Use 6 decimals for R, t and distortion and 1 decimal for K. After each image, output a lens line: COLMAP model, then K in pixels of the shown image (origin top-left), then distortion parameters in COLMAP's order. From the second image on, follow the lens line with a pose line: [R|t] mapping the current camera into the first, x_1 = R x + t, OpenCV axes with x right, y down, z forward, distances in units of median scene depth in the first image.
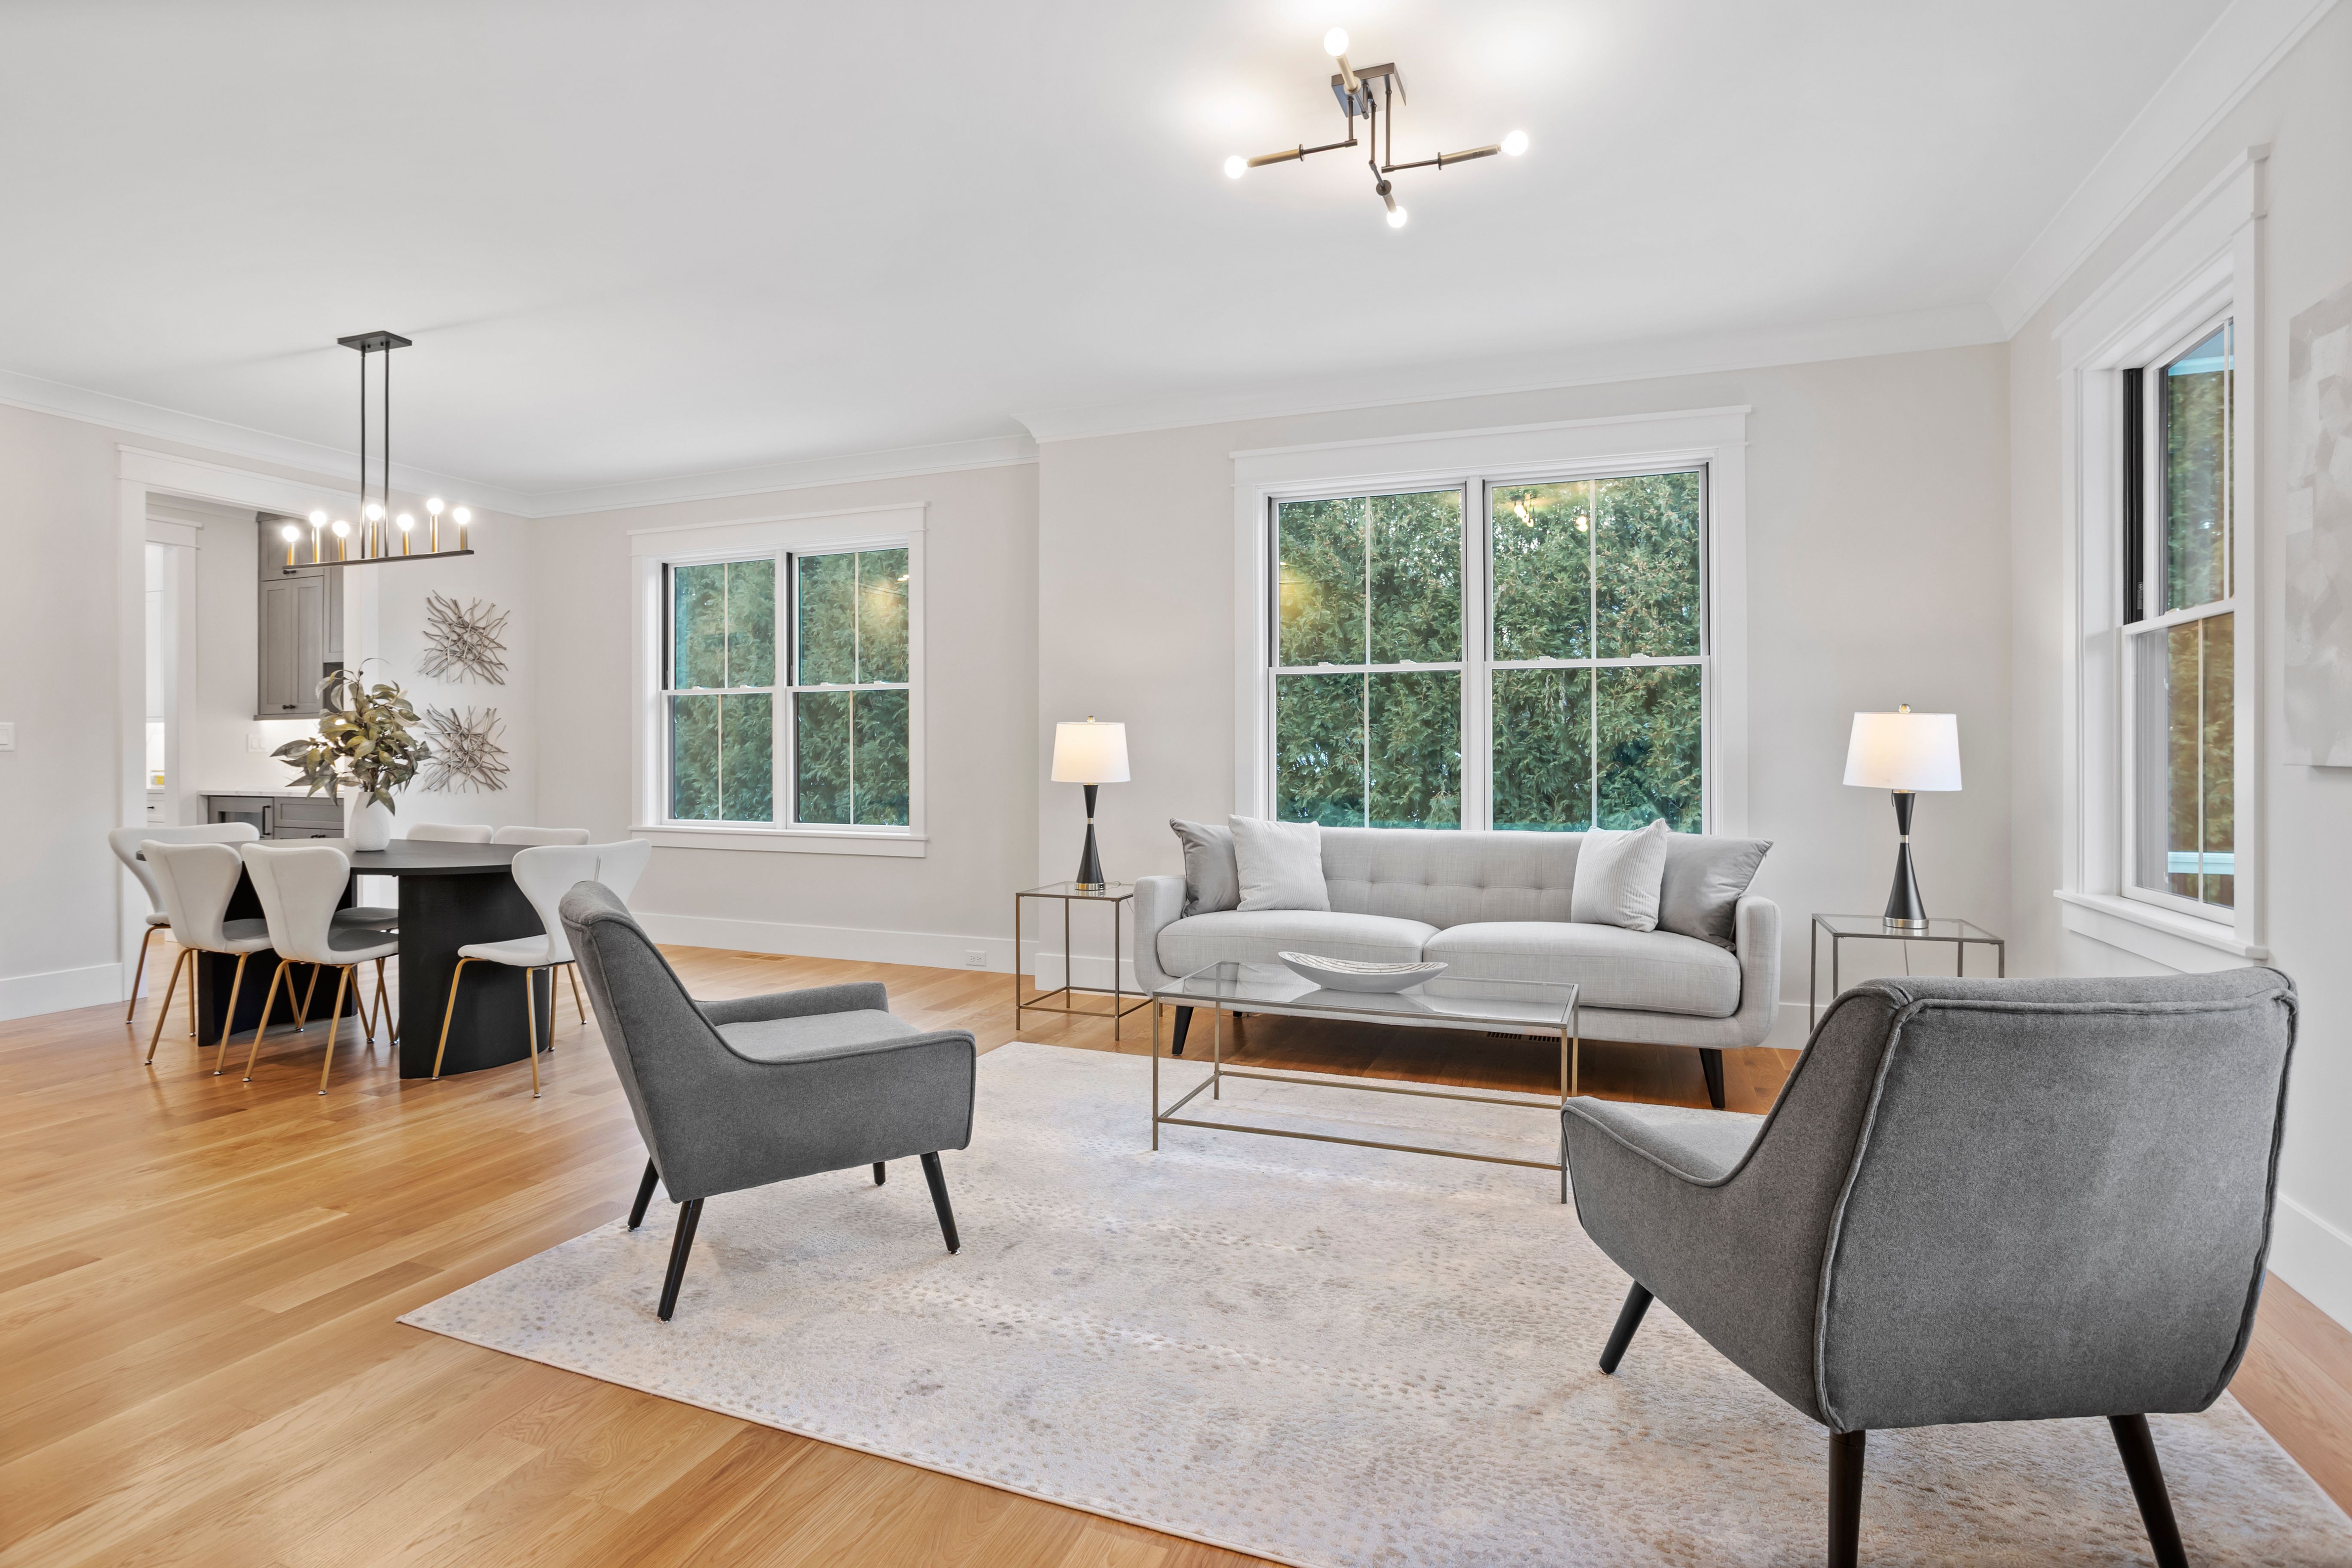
lens RADIAL K [[1151.9, 0, 1169.8], [0, 1151.9, 766.2], [0, 0, 1]] dist [-0.031468, 0.017831]
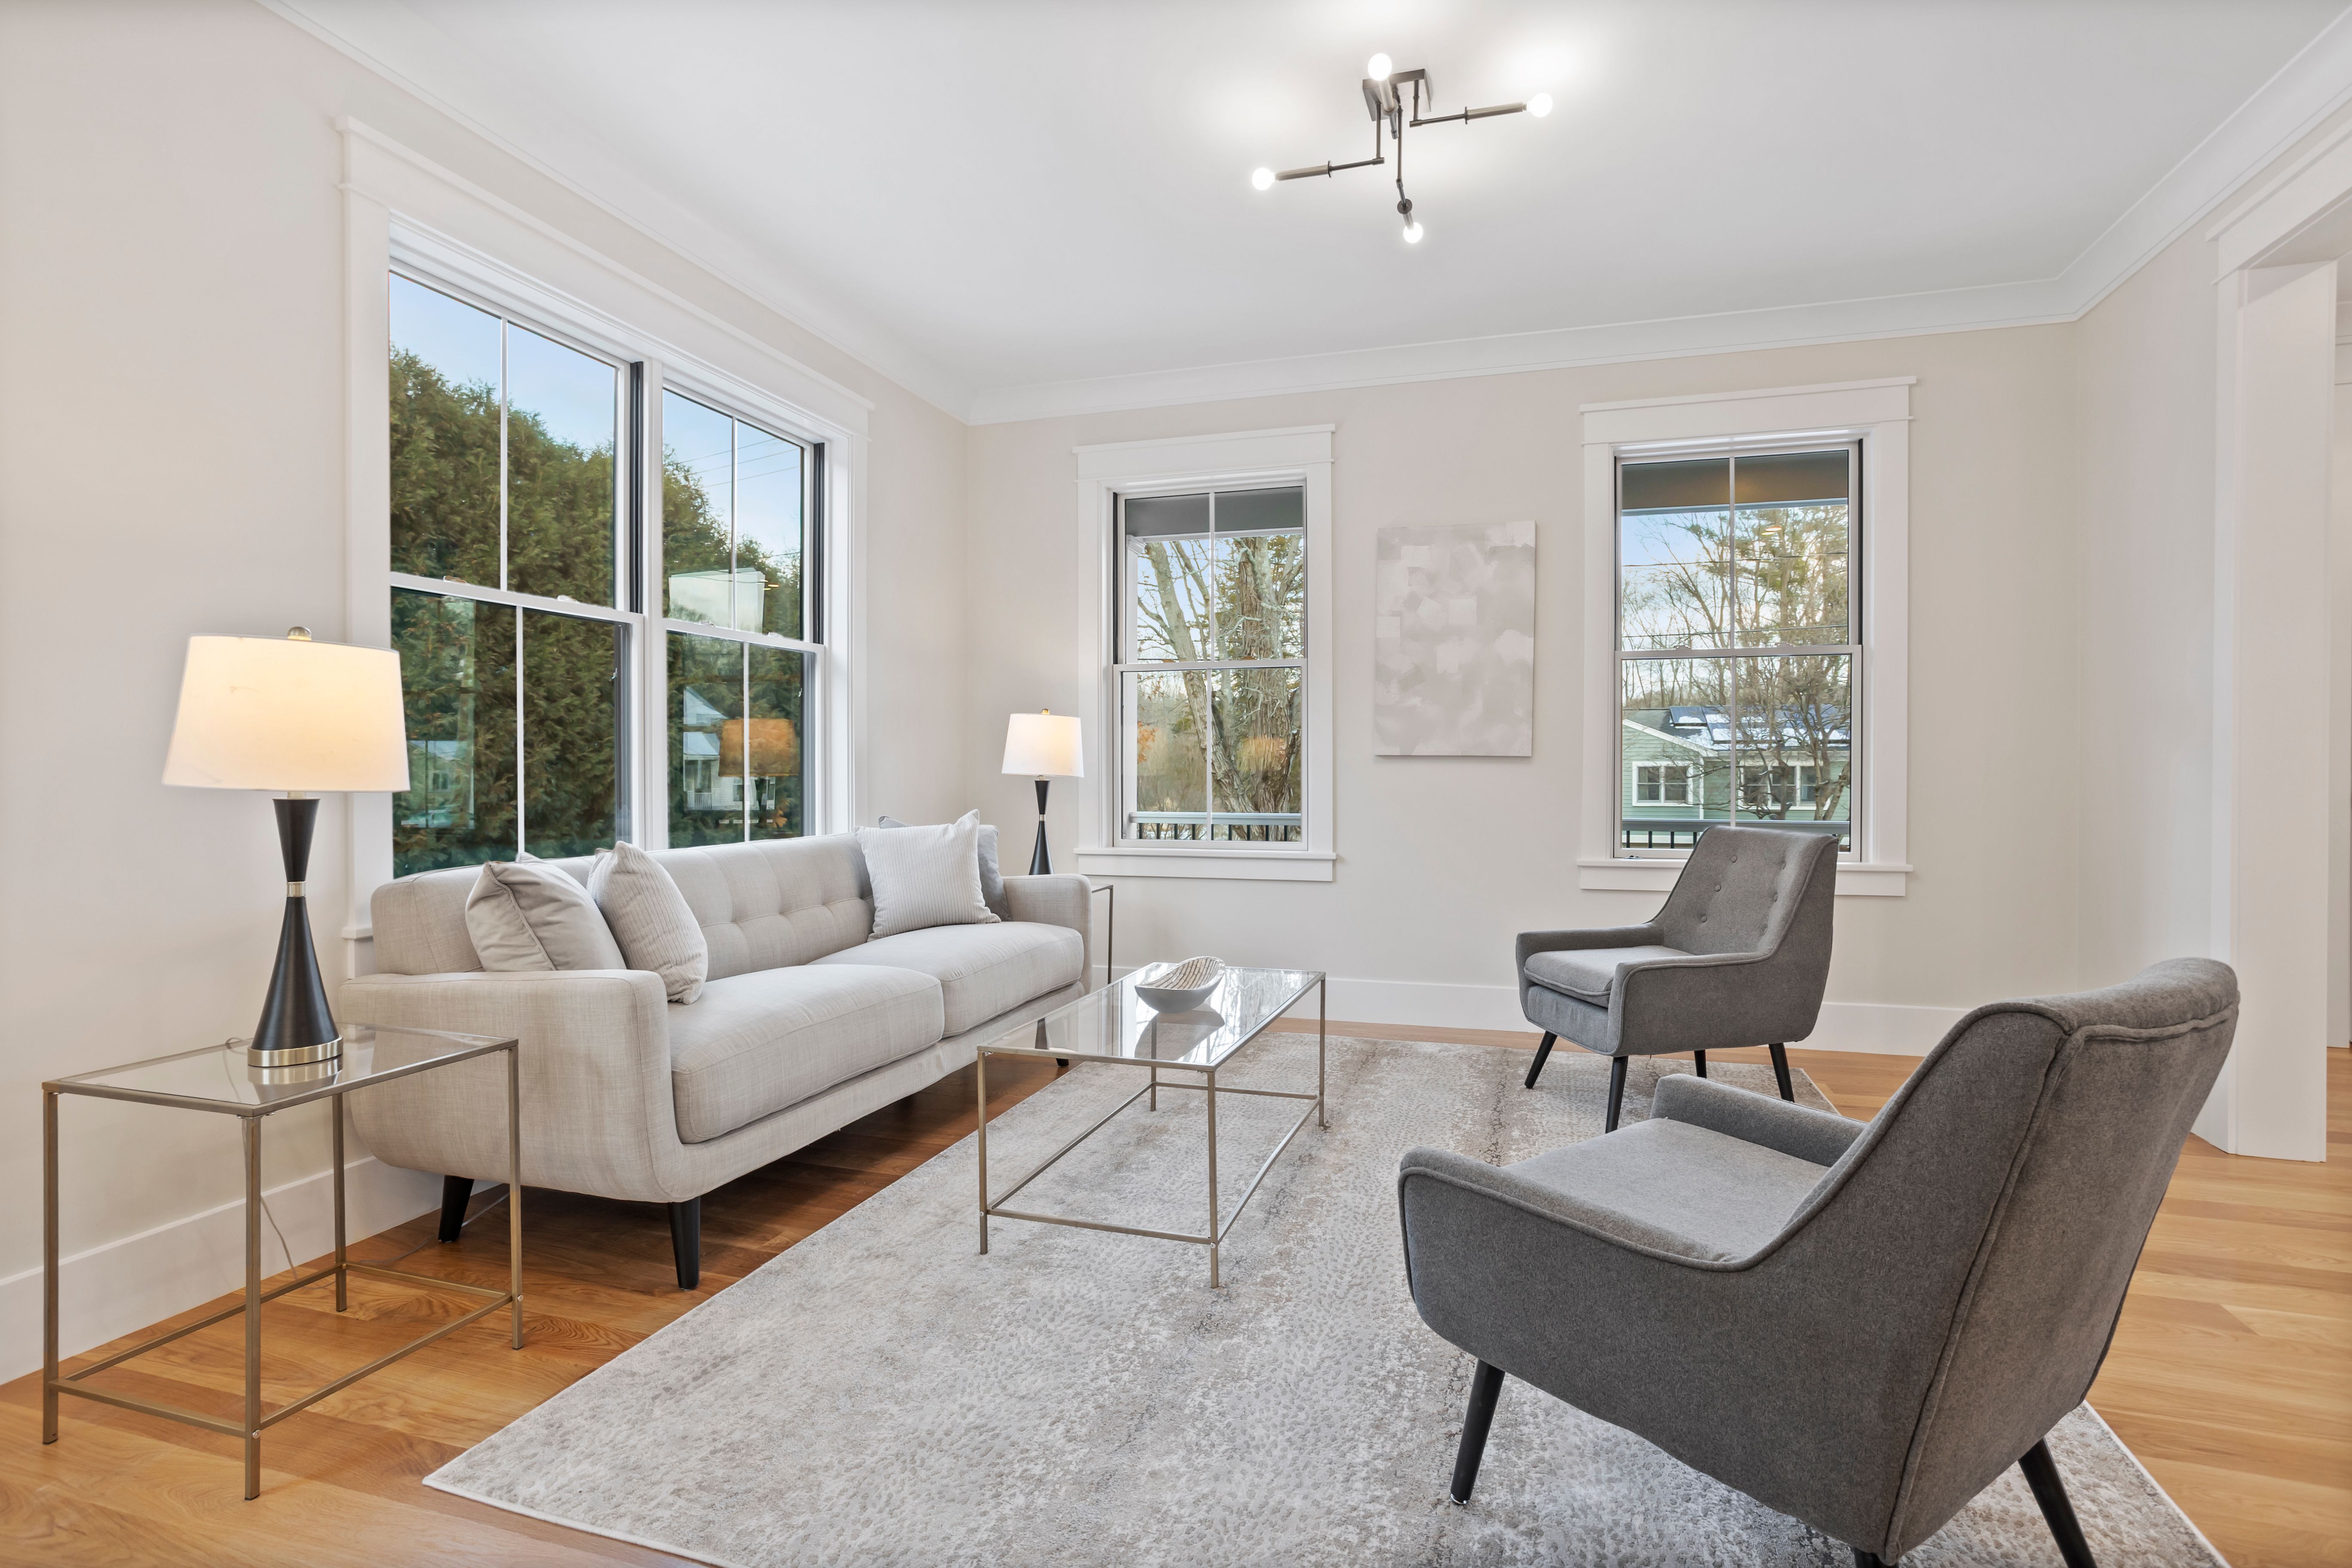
lens RADIAL K [[1151.9, 0, 1162.8], [0, 1151.9, 780.6], [0, 0, 1]] dist [-0.031468, 0.017831]
pose [[-0.081383, -0.010079, 0.996632, -0.519421], [0.011895, 0.999868, 0.011083, 0.010067], [-0.996612, 0.012757, -0.081252, 0.782668]]
